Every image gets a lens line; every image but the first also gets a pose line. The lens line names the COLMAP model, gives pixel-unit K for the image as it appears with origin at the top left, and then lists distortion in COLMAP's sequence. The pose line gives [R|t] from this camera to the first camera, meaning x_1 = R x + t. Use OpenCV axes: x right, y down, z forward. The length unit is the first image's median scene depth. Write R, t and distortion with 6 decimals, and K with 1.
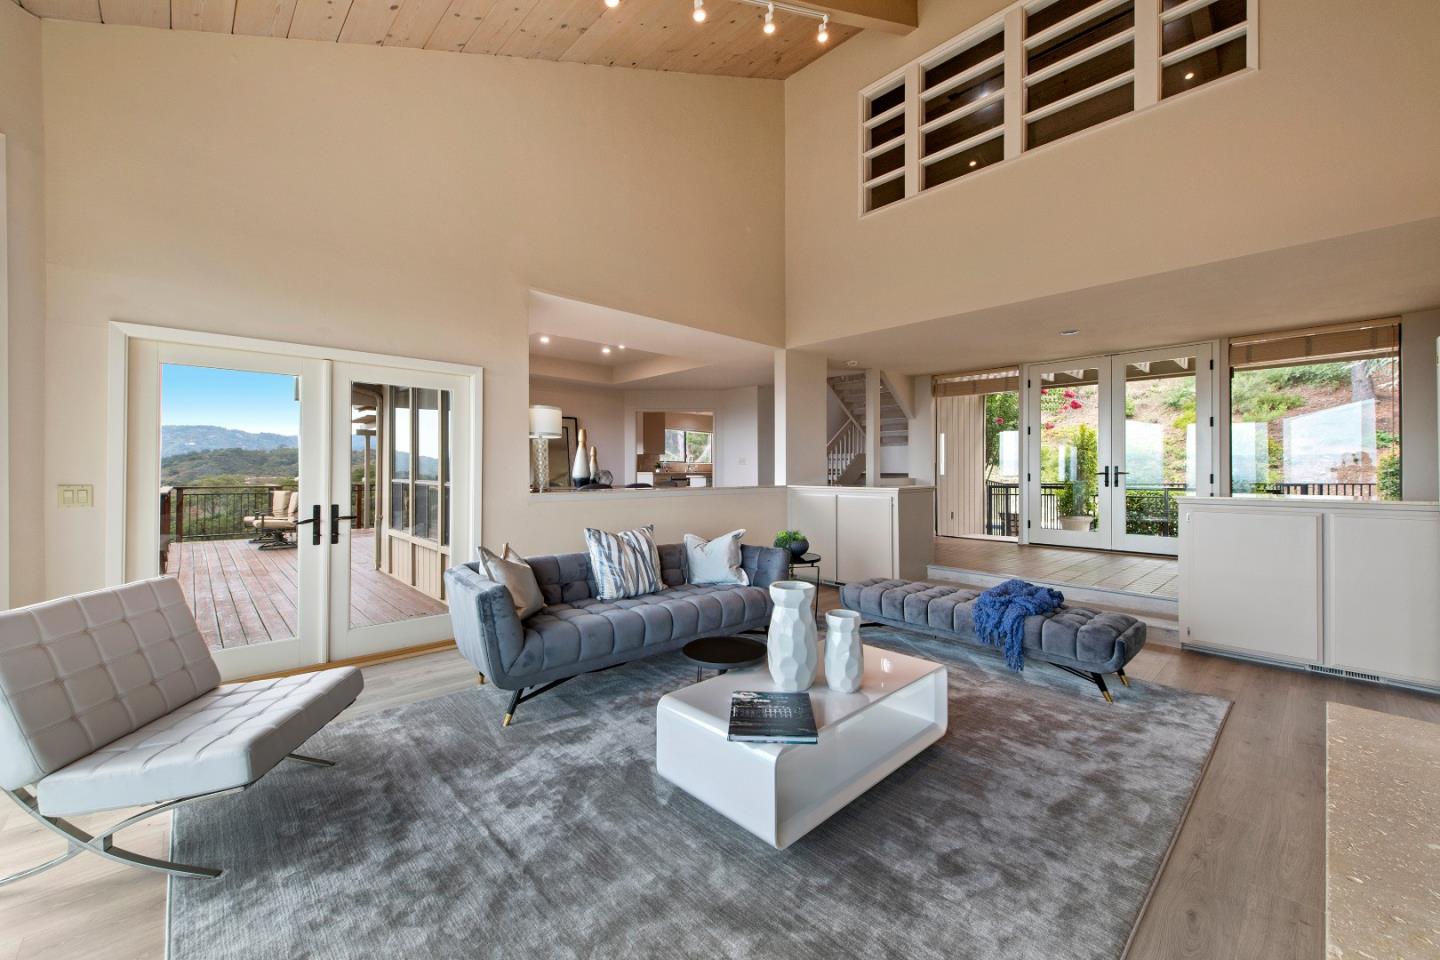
lens RADIAL K [[570.2, 0, 696.9], [0, 570.2, 480.6], [0, 0, 1]] dist [0.002670, -0.000225]
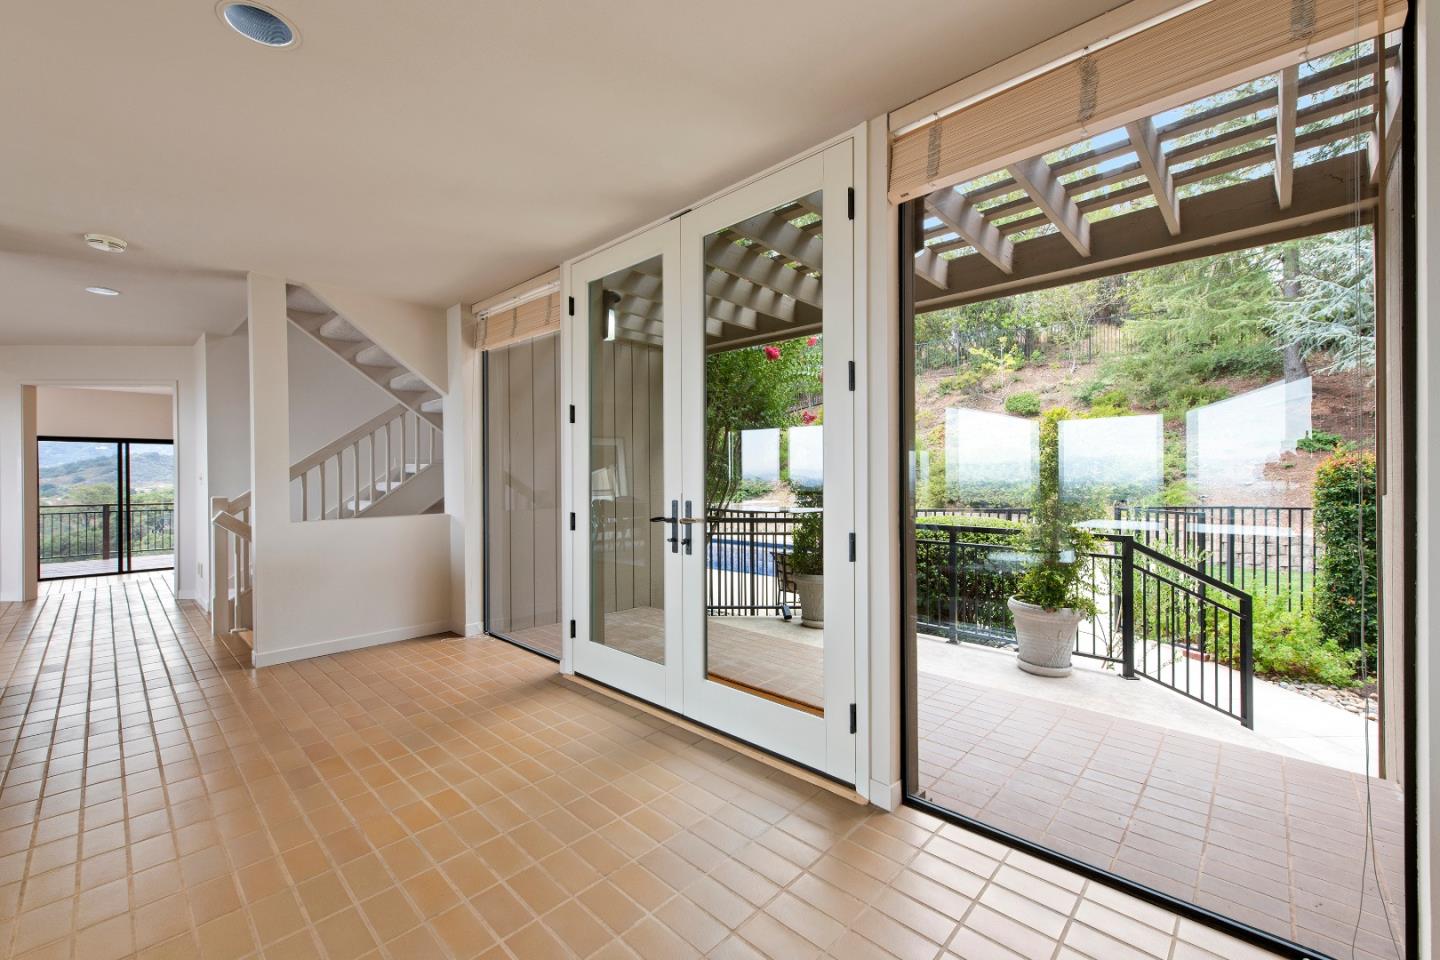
lens RADIAL K [[570.2, 0, 714.5], [0, 570.2, 487.9], [0, 0, 1]] dist [0.002670, -0.000225]
pose [[0.997966, -0.005339, 0.063521, 0.273722], [0.004952, 0.999968, 0.006252, -0.013707], [-0.063553, -0.005924, 0.997961, 0.230328]]
